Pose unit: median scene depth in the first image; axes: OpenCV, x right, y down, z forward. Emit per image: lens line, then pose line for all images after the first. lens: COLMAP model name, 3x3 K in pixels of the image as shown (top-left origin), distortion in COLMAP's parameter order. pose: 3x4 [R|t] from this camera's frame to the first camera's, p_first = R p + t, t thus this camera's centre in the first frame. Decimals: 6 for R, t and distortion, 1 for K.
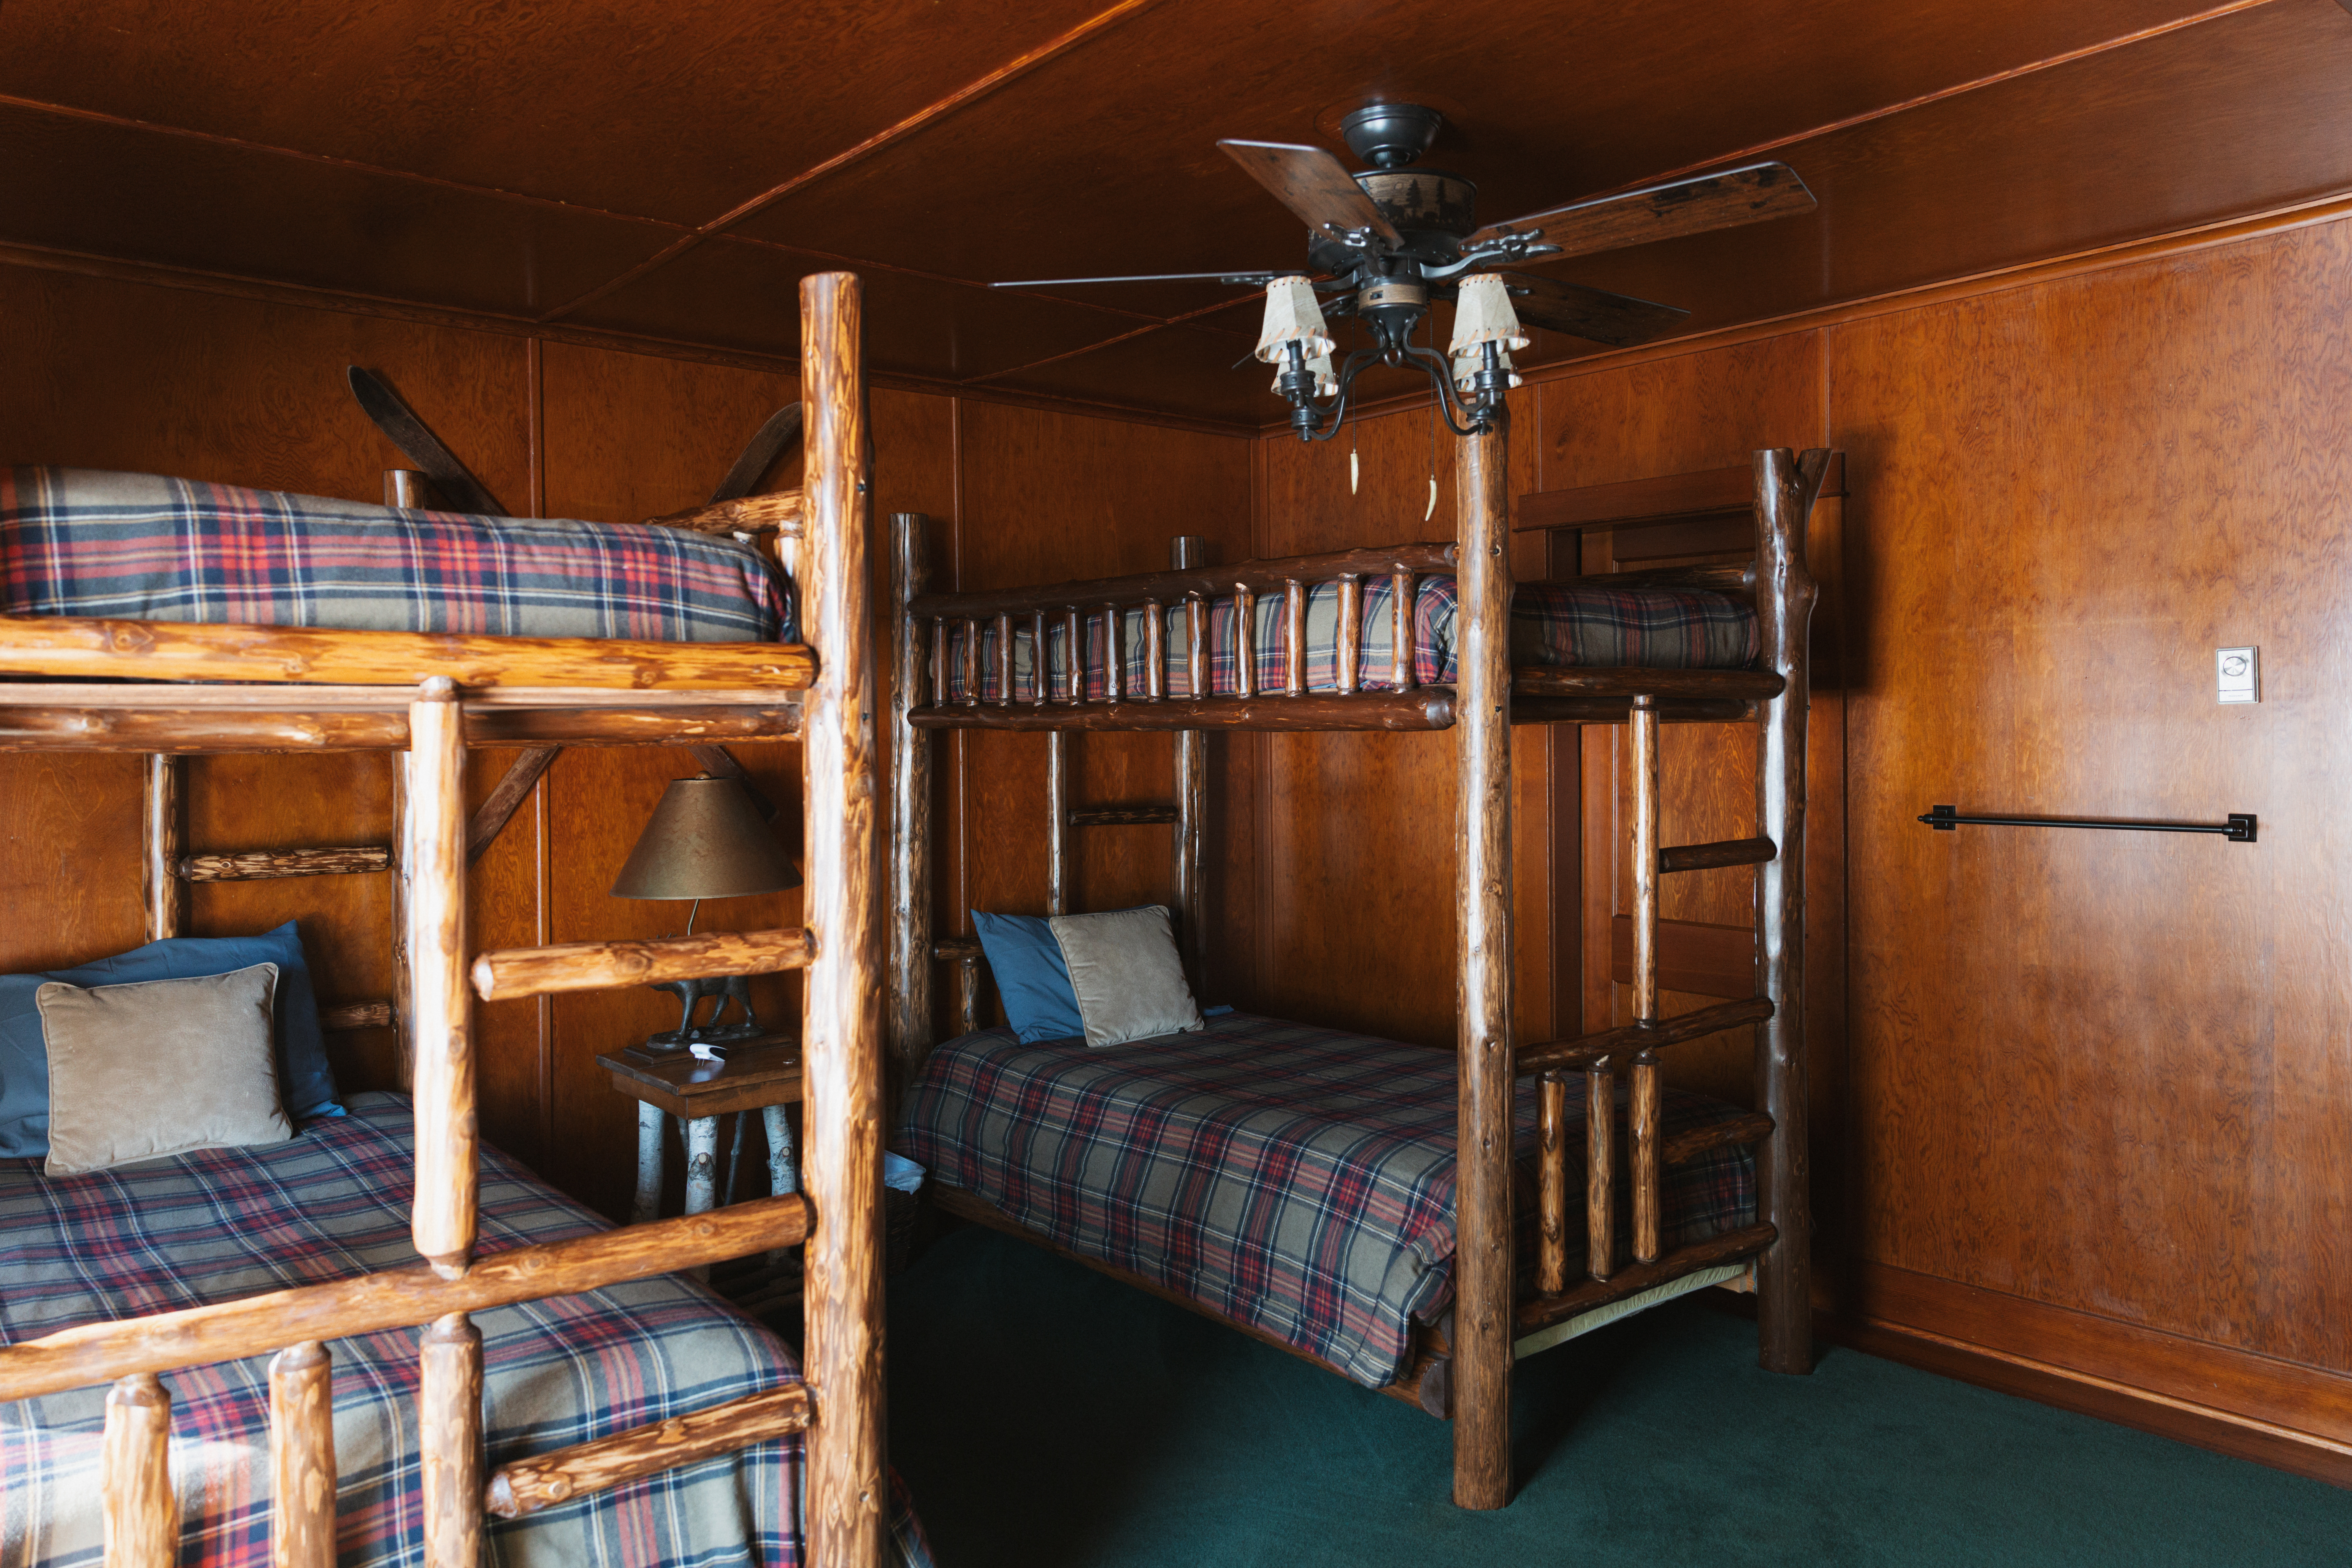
lens RADIAL K [[1626.9, 0, 1176.8], [0, 1626.9, 766.6], [0, 0, 1]] dist [0.003197, -0.002479]
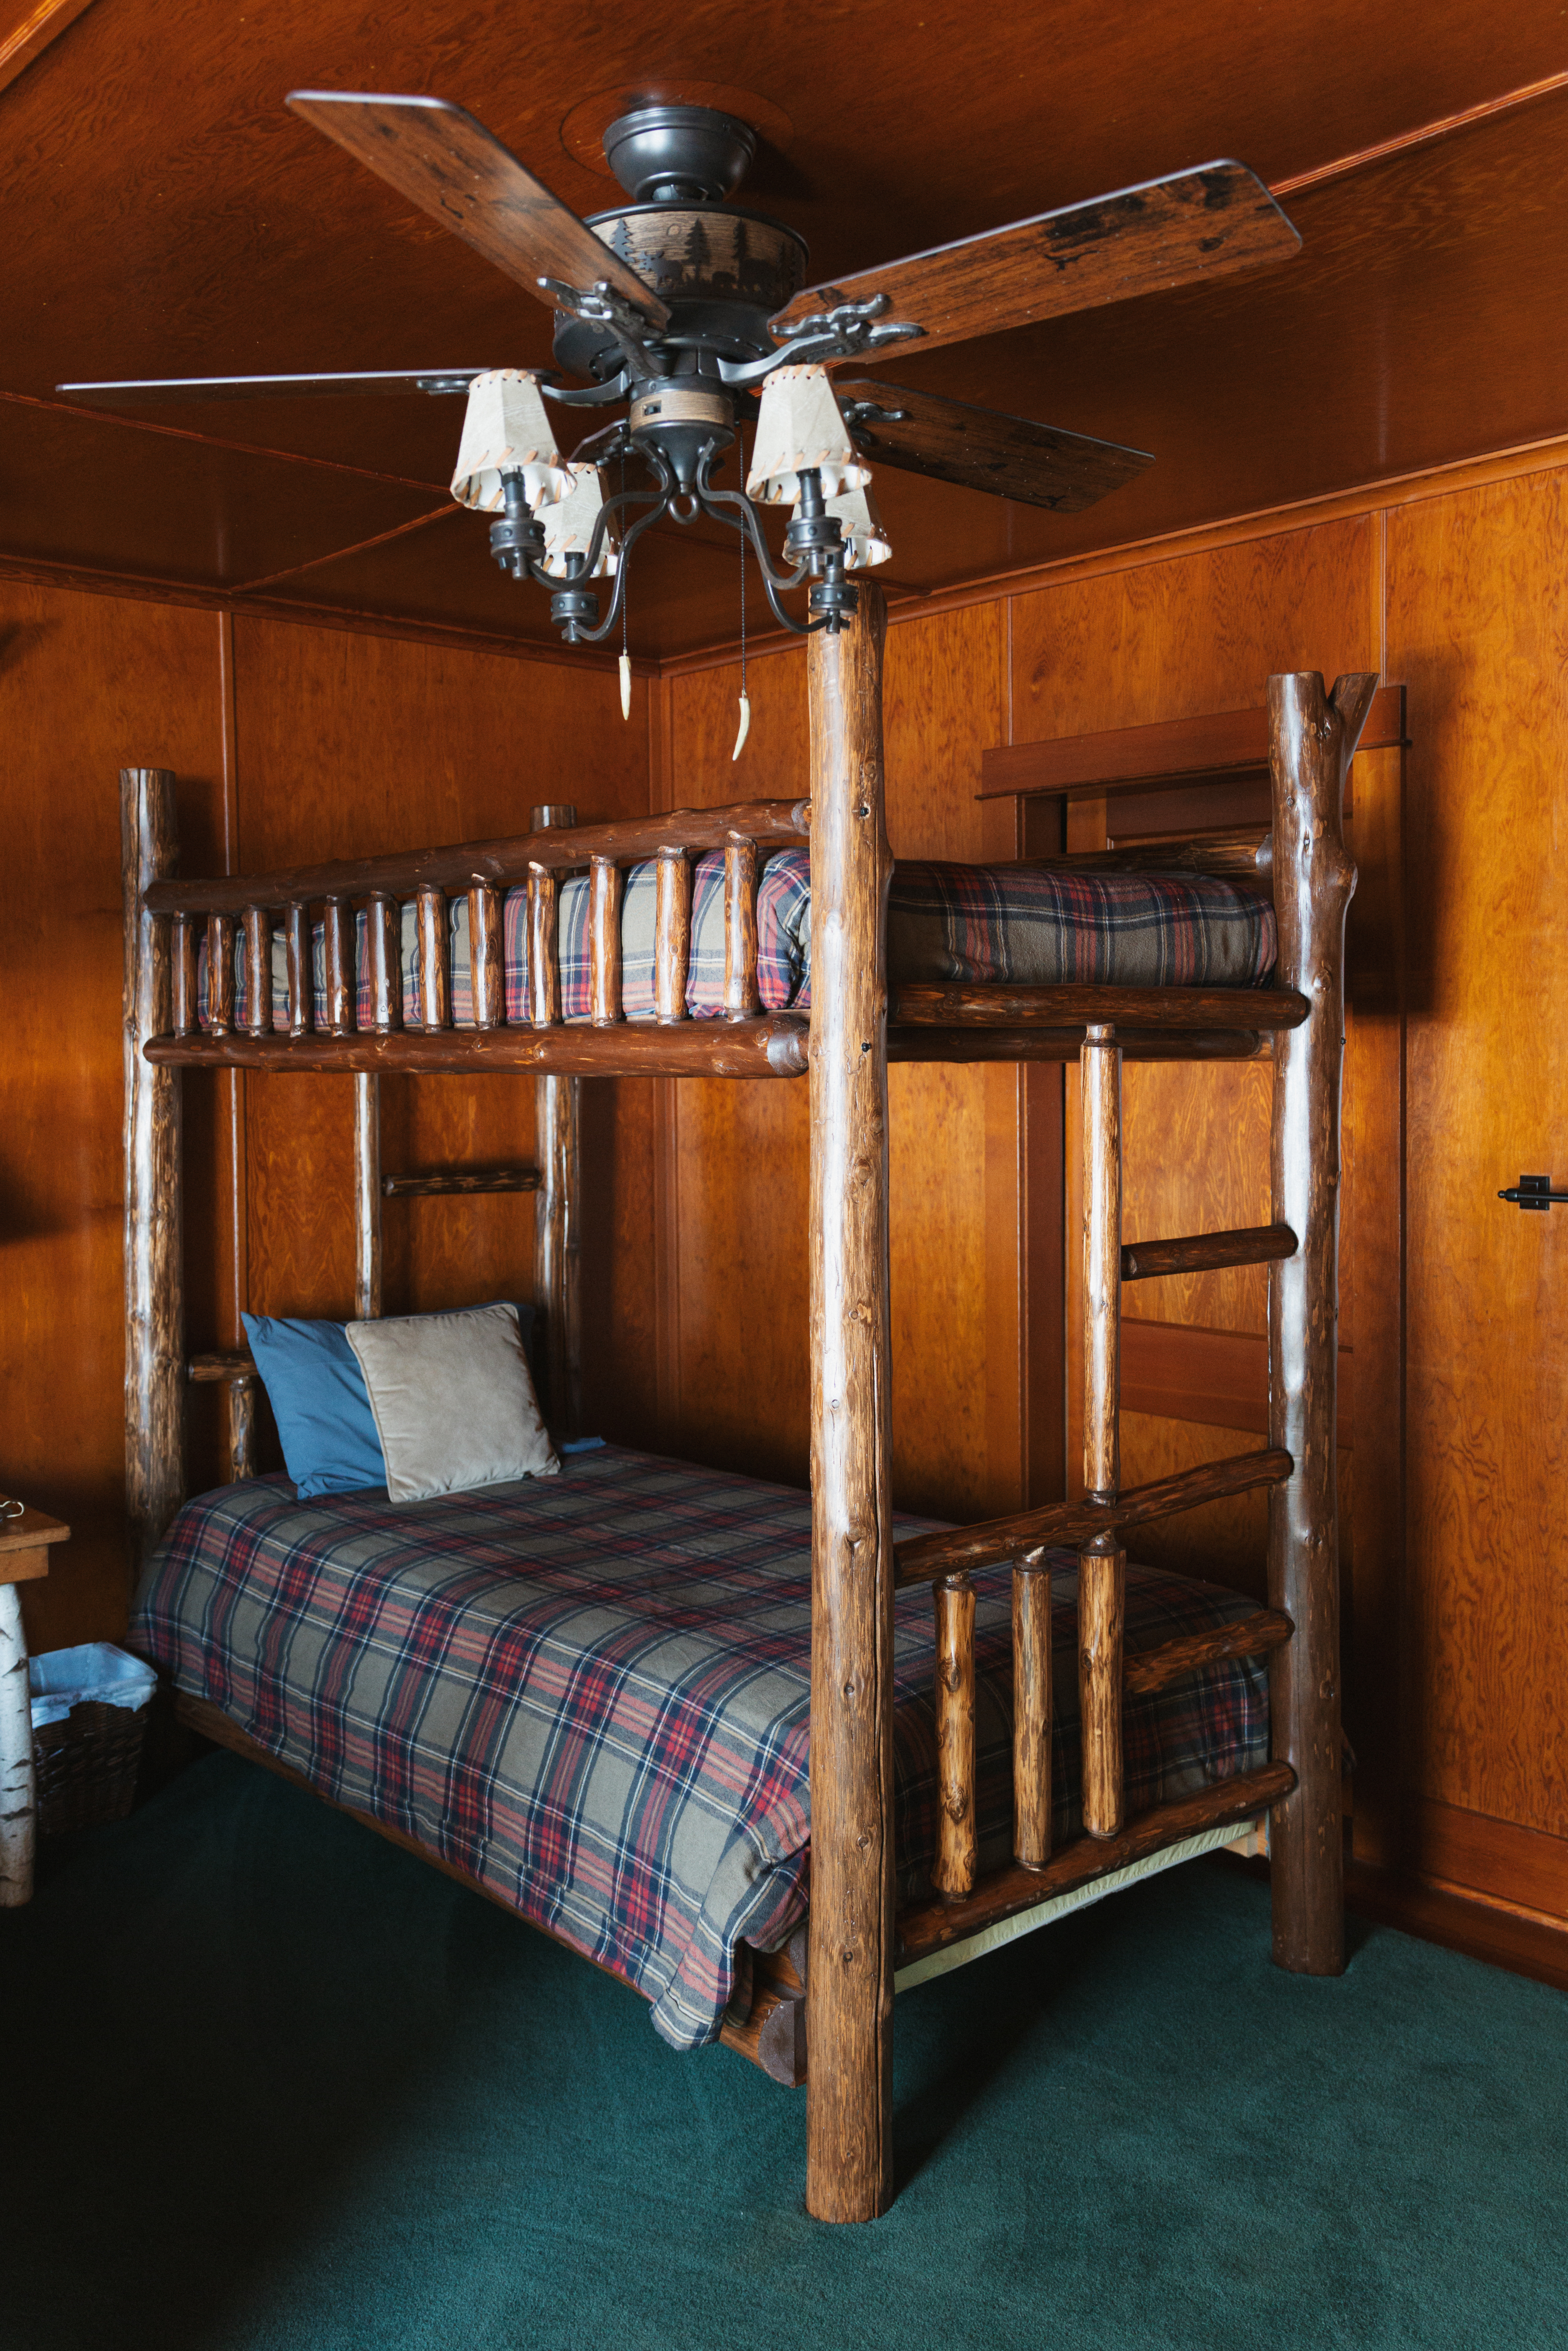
lens RADIAL K [[1893.7, 0, 777.1], [0, 1893.7, 1139.8], [0, 0, 1]] dist [0.008560, -0.005609]
pose [[0.999282, -0.002508, 0.037812, 0.110192], [0.001616, 0.999720, 0.023602, -0.013177], [-0.037860, -0.023524, 0.999006, 0.184195]]
